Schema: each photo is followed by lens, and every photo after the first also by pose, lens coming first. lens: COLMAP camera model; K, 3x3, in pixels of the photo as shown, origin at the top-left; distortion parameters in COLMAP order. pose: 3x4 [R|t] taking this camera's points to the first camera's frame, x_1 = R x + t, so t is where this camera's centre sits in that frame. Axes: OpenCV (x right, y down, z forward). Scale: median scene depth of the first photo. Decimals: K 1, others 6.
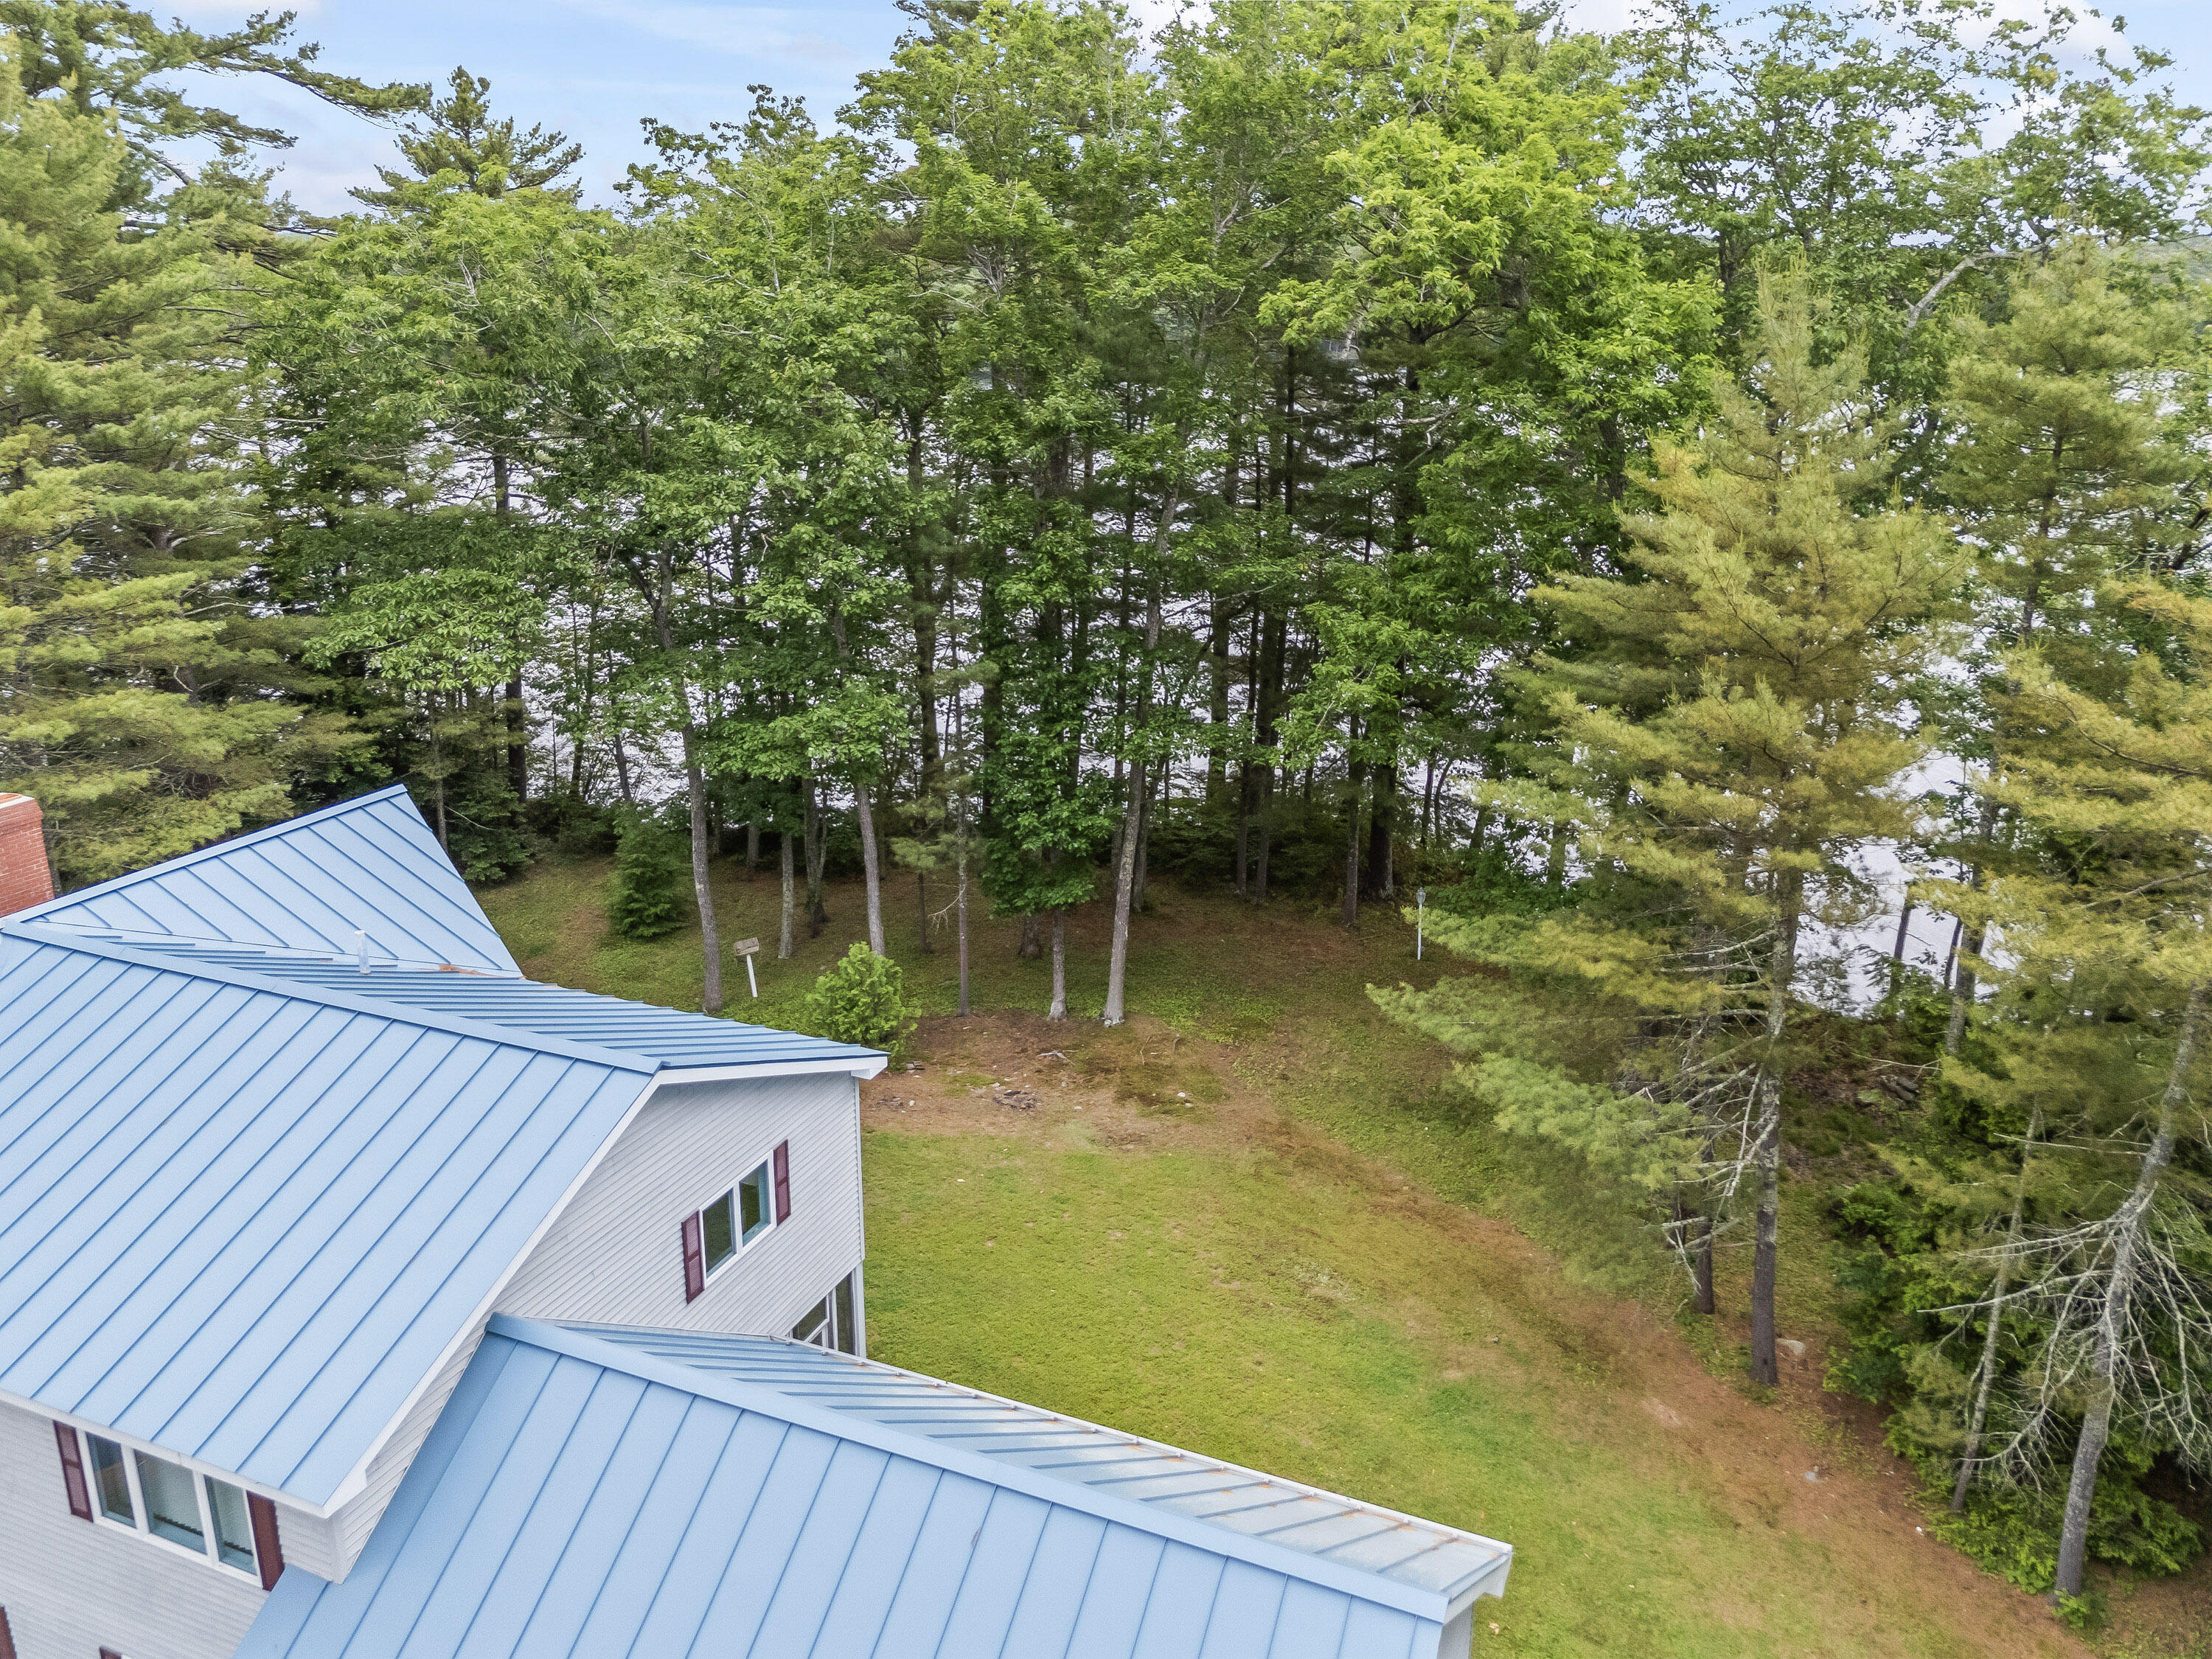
lens RADIAL K [[1626.9, 0, 1102.1], [0, 1626.9, 828.1], [0, 0, 1]] dist [0.051824, -0.032552]
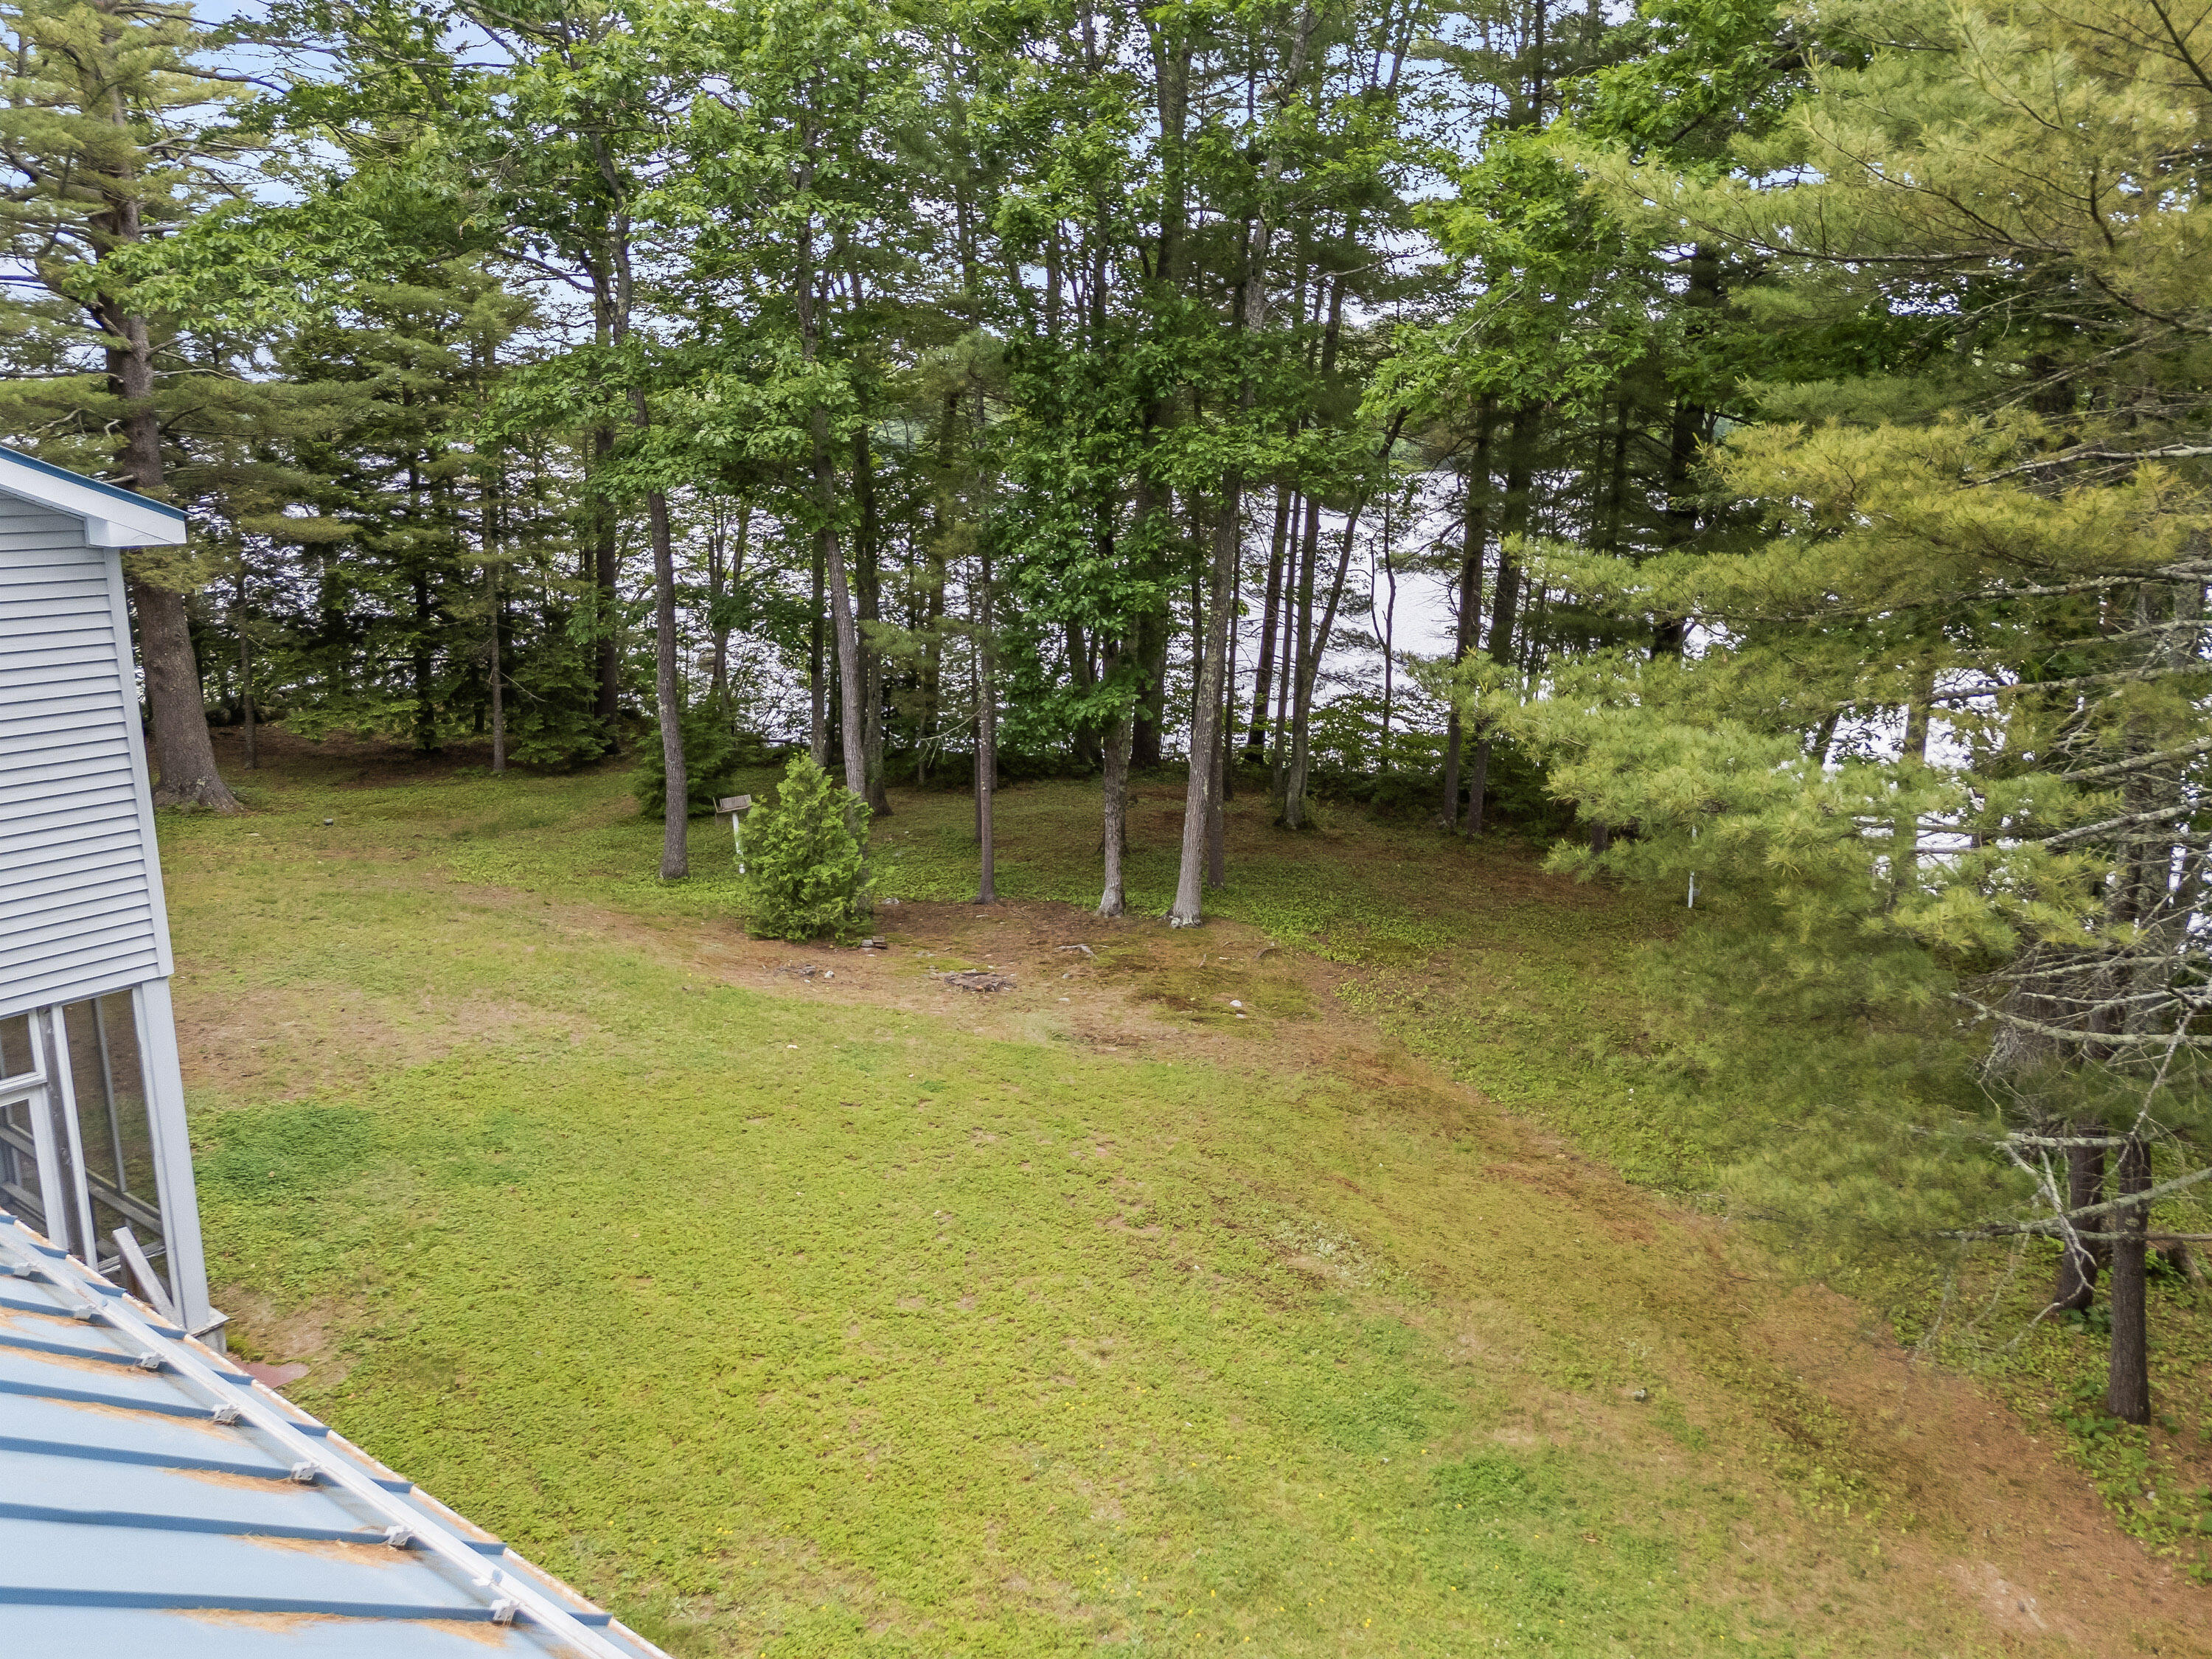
lens RADIAL K [[1626.9, 0, 1096.5], [0, 1626.9, 821.6], [0, 0, 1]] dist [0.051824, -0.032552]
pose [[0.970967, 0.054197, -0.232995, 0.157269], [-0.073027, 0.994658, -0.072960, 0.158989], [0.227796, 0.087856, 0.969737, 0.395299]]
